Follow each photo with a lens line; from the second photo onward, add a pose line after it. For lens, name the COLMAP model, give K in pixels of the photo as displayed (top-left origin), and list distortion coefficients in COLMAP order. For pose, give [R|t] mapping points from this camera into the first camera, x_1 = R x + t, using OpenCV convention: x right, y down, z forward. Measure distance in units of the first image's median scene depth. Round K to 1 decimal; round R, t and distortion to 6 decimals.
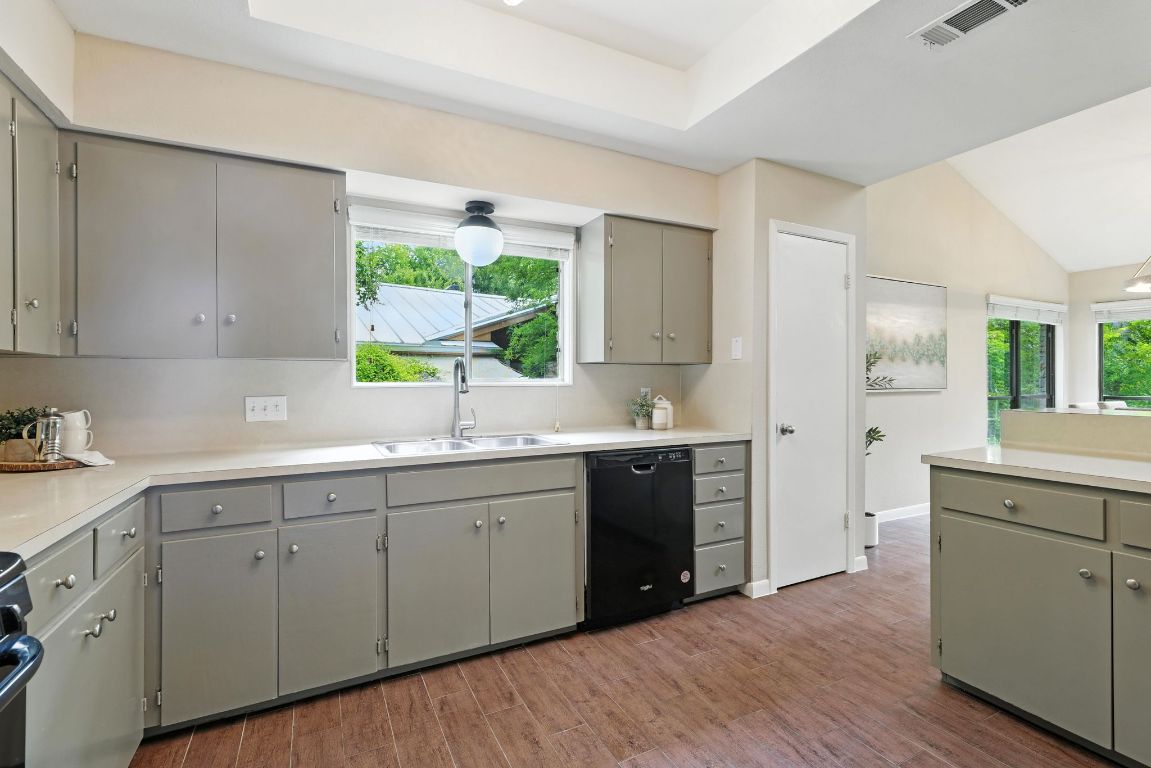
lens RADIAL K [[516.8, 0, 572.6], [0, 516.8, 377.6], [0, 0, 1]] dist [-0.000272, 0.000175]
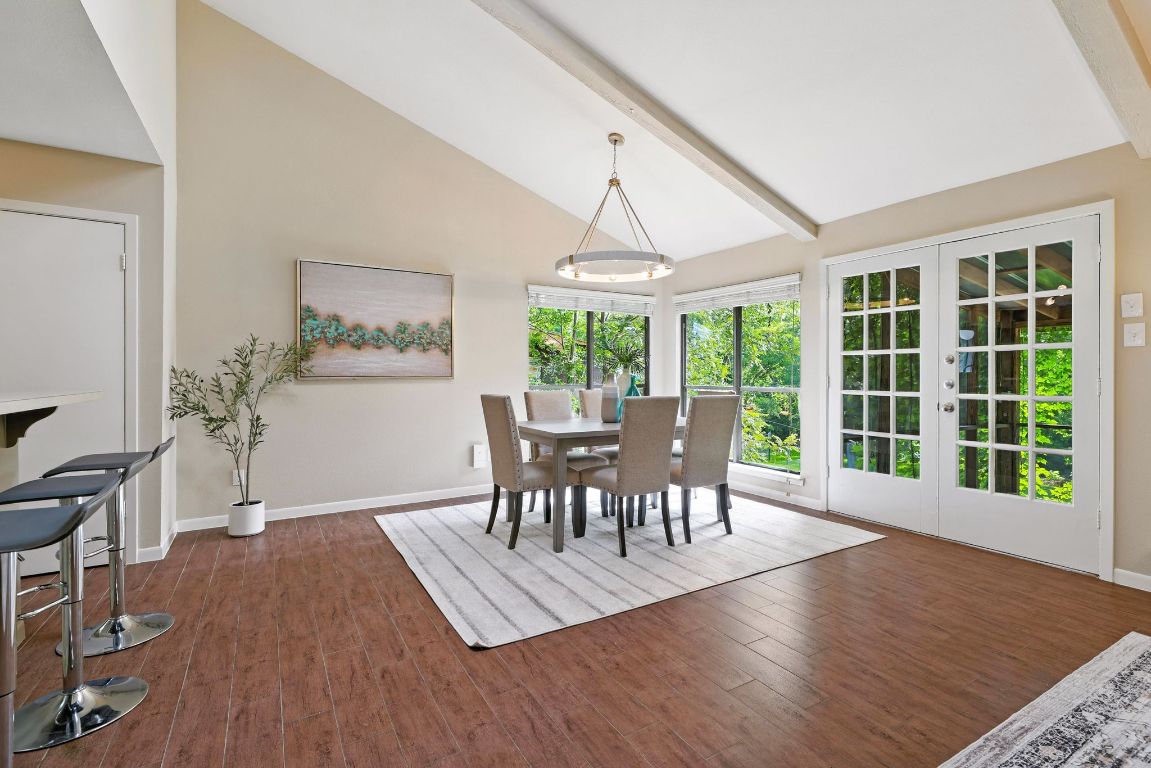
lens RADIAL K [[516.8, 0, 572.6], [0, 516.8, 377.6], [0, 0, 1]] dist [-0.000272, 0.000175]
pose [[0.997324, 0.002140, 0.073071, 0.892778], [-0.002712, 0.999966, 0.007731, 0.014570], [-0.073052, -0.007908, 0.997297, -0.020307]]
